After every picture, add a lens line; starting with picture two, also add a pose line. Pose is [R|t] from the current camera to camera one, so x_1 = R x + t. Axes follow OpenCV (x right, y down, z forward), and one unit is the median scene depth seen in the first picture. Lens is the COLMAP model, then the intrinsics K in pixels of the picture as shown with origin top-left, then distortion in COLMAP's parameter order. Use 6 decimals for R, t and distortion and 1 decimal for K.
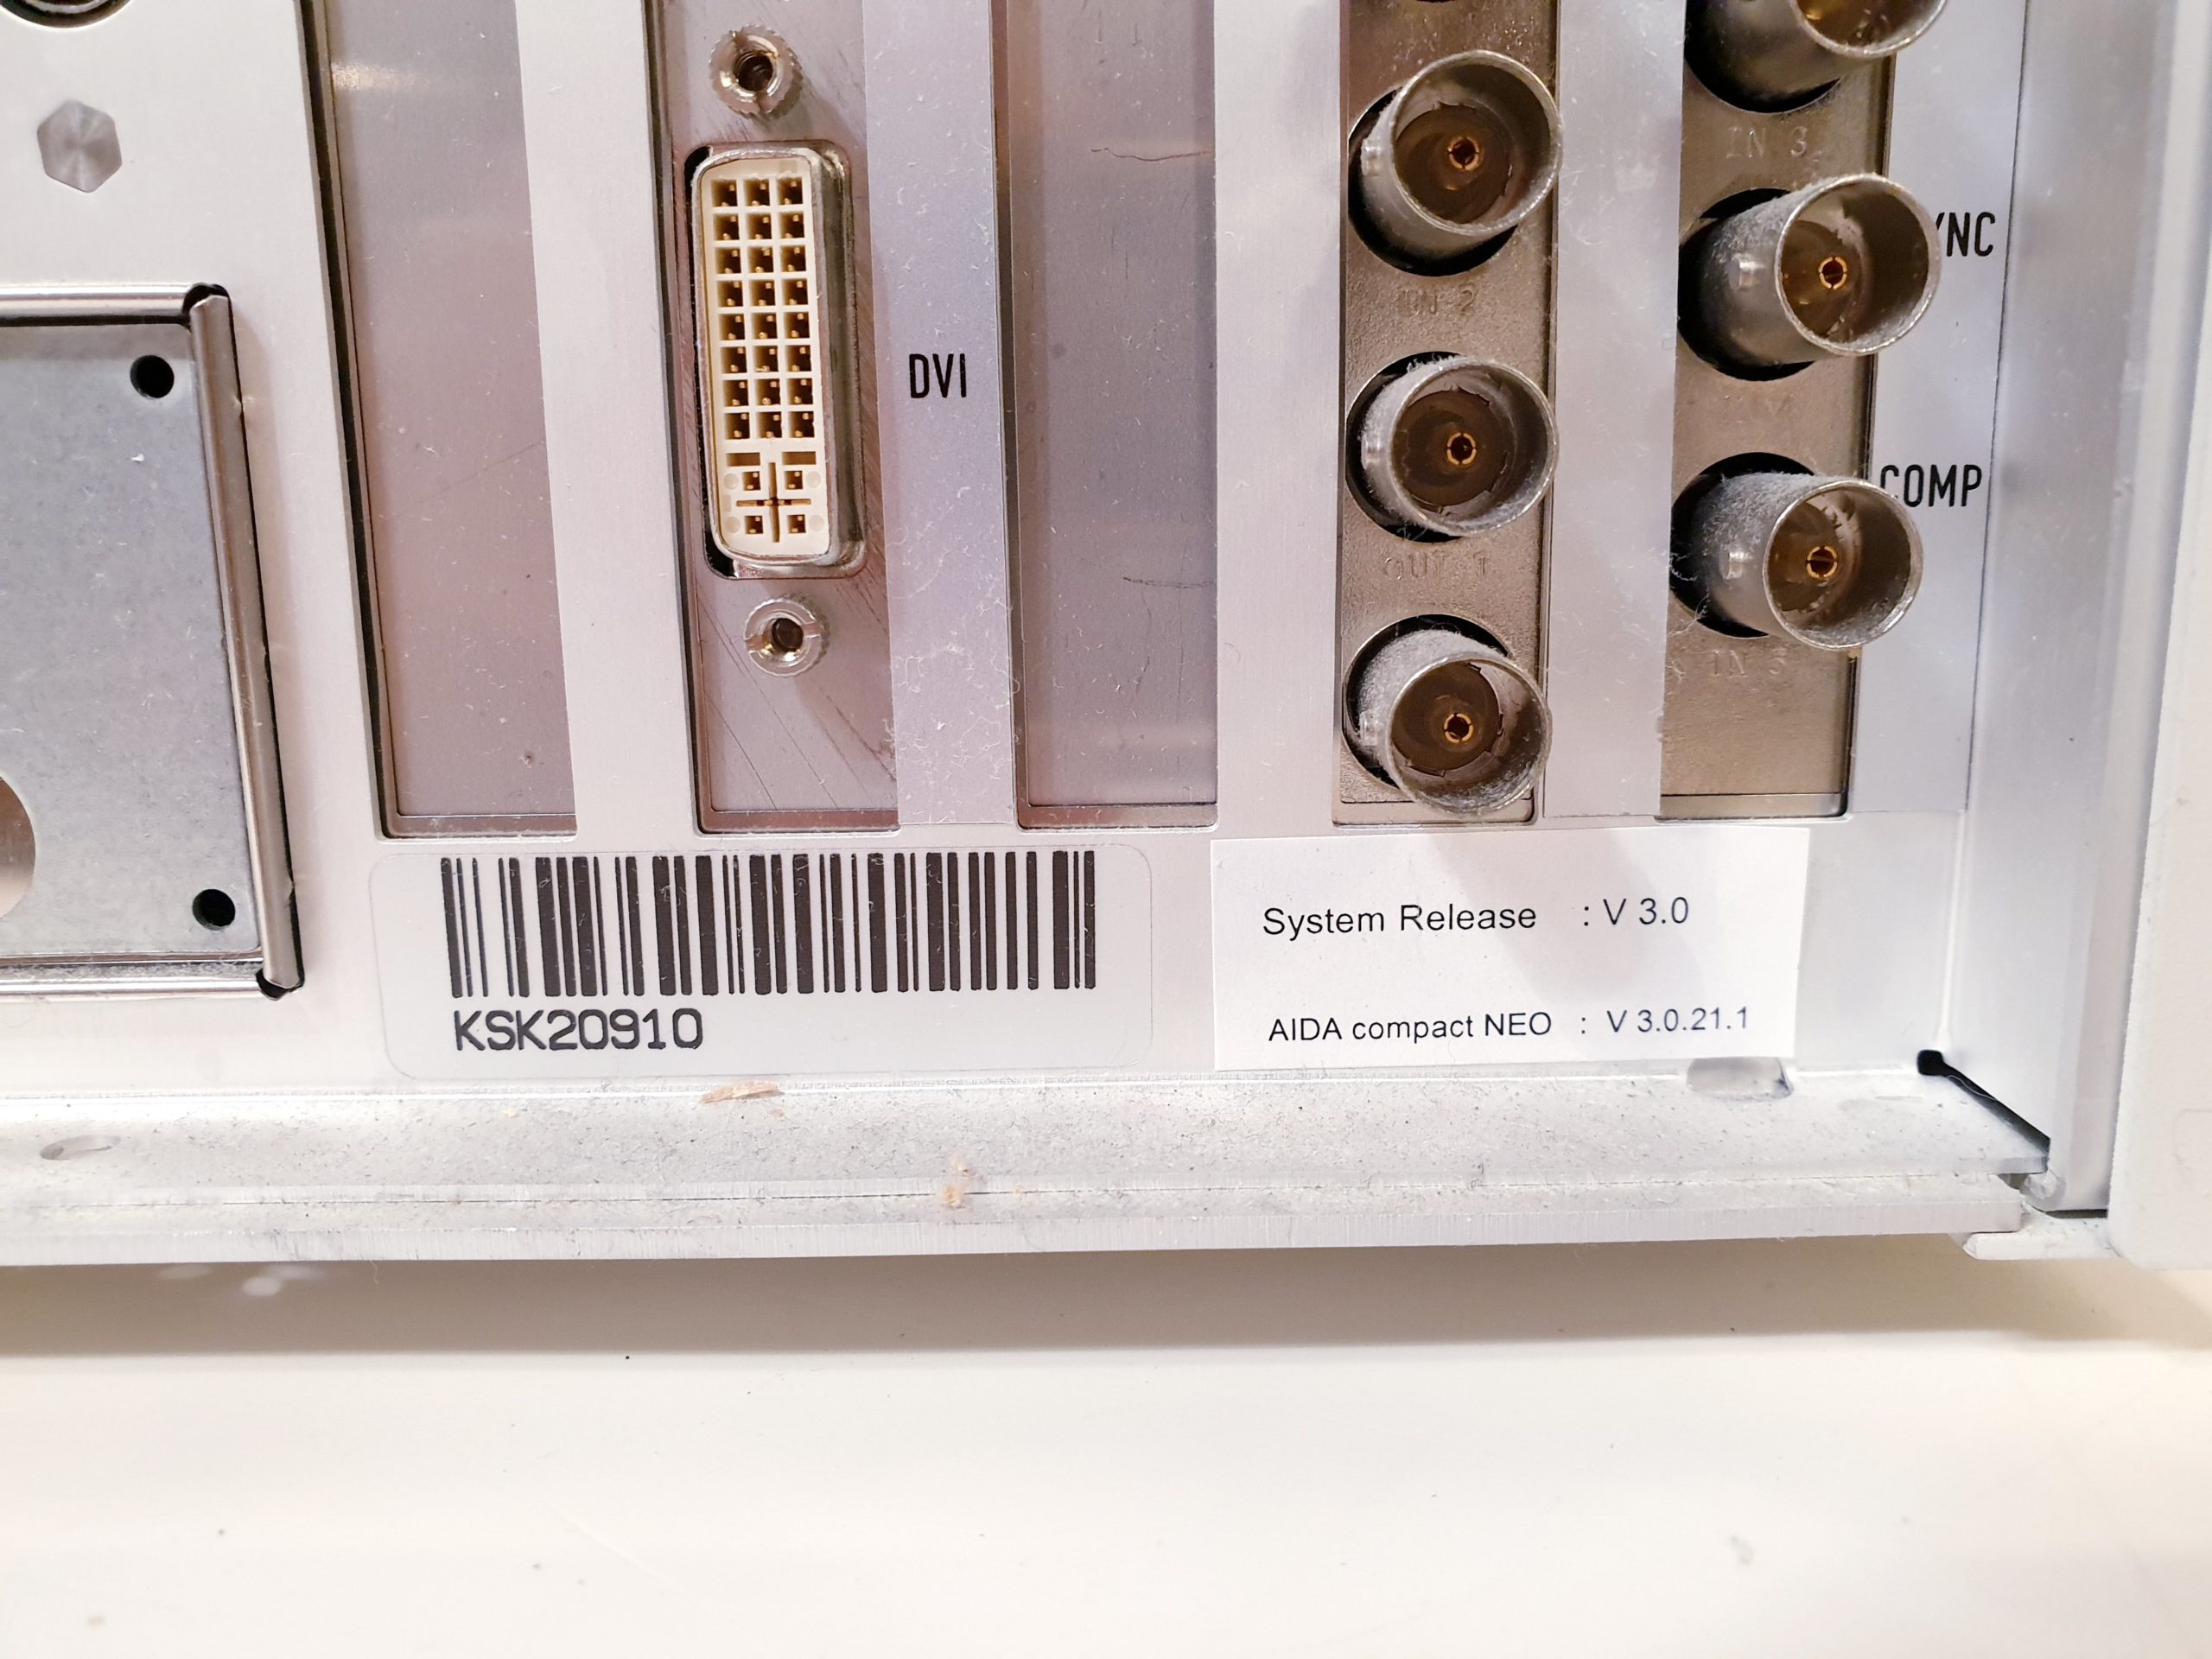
lens RADIAL K [[1692.9, 0, 1115.3], [0, 1692.9, 837.1], [0, 0, 1]] dist [0.022902, -0.037680]
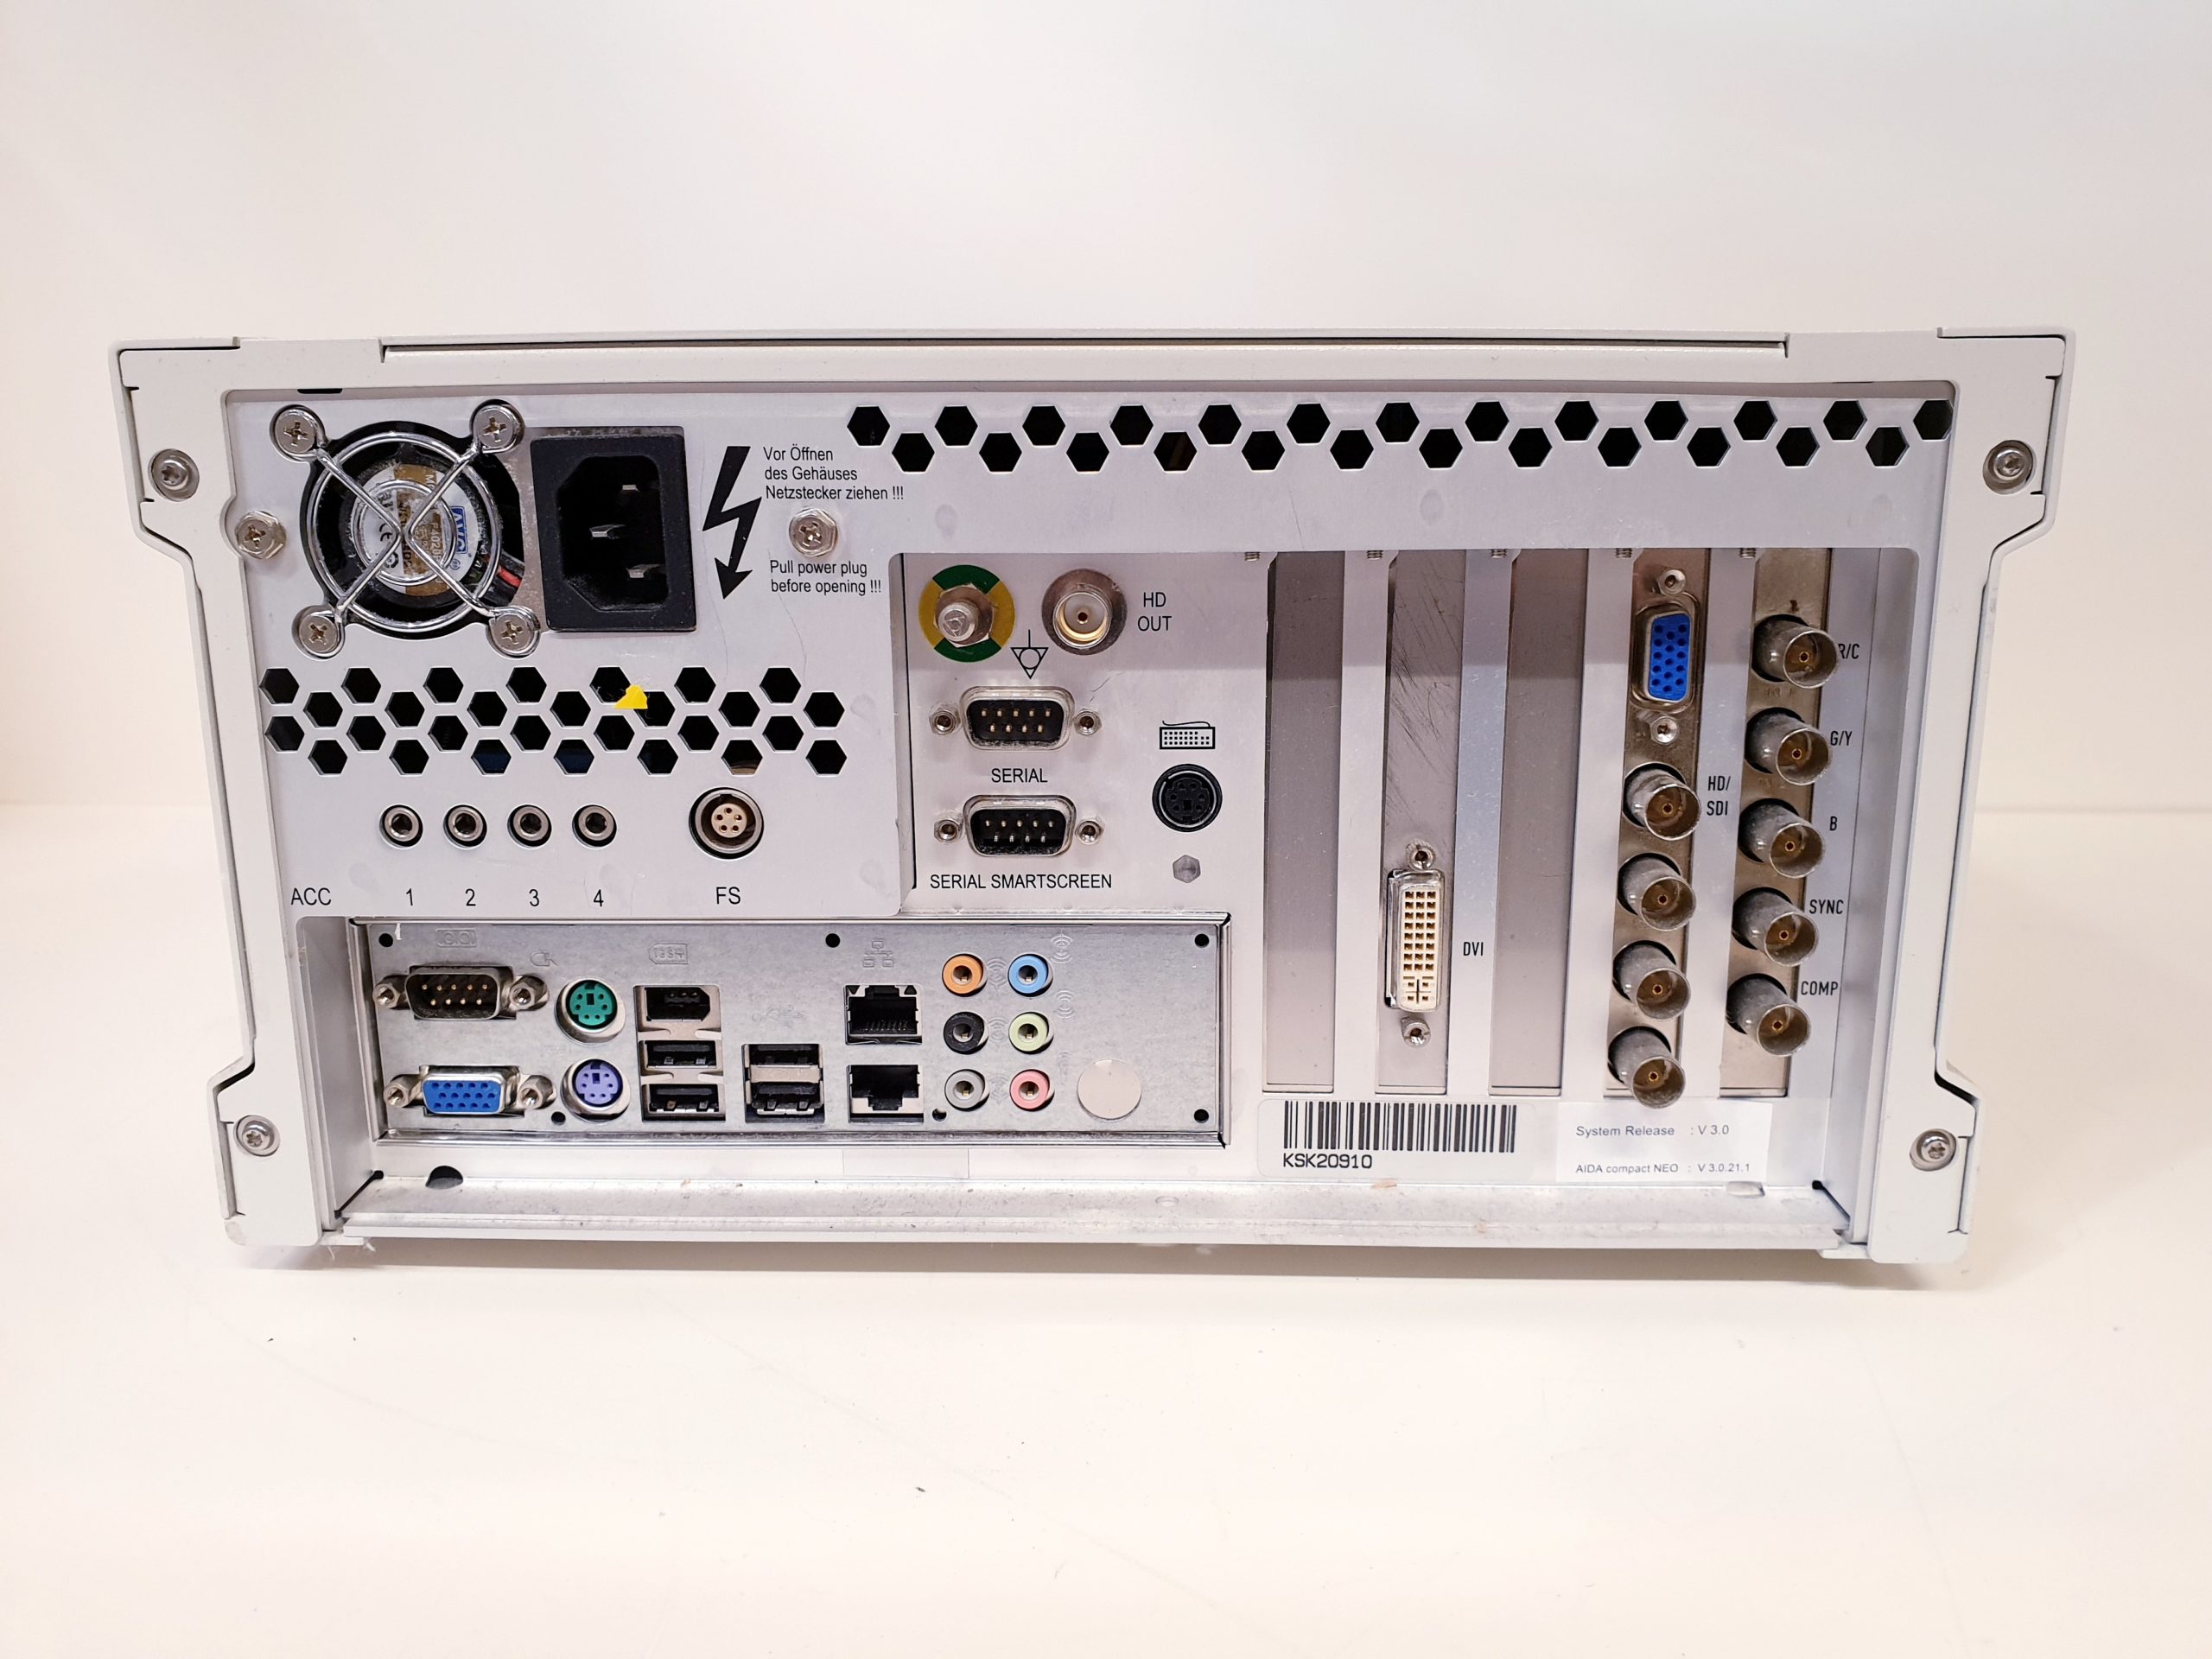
lens RADIAL K [[1692.9, 0, 1088.5], [0, 1692.9, 820.4], [0, 0, 1]] dist [0.022902, -0.037680]
pose [[0.998923, 0.017648, -0.042915, -0.613071], [-0.016386, 0.999428, 0.029589, -0.538659], [0.043413, -0.028854, 0.998640, -1.848038]]
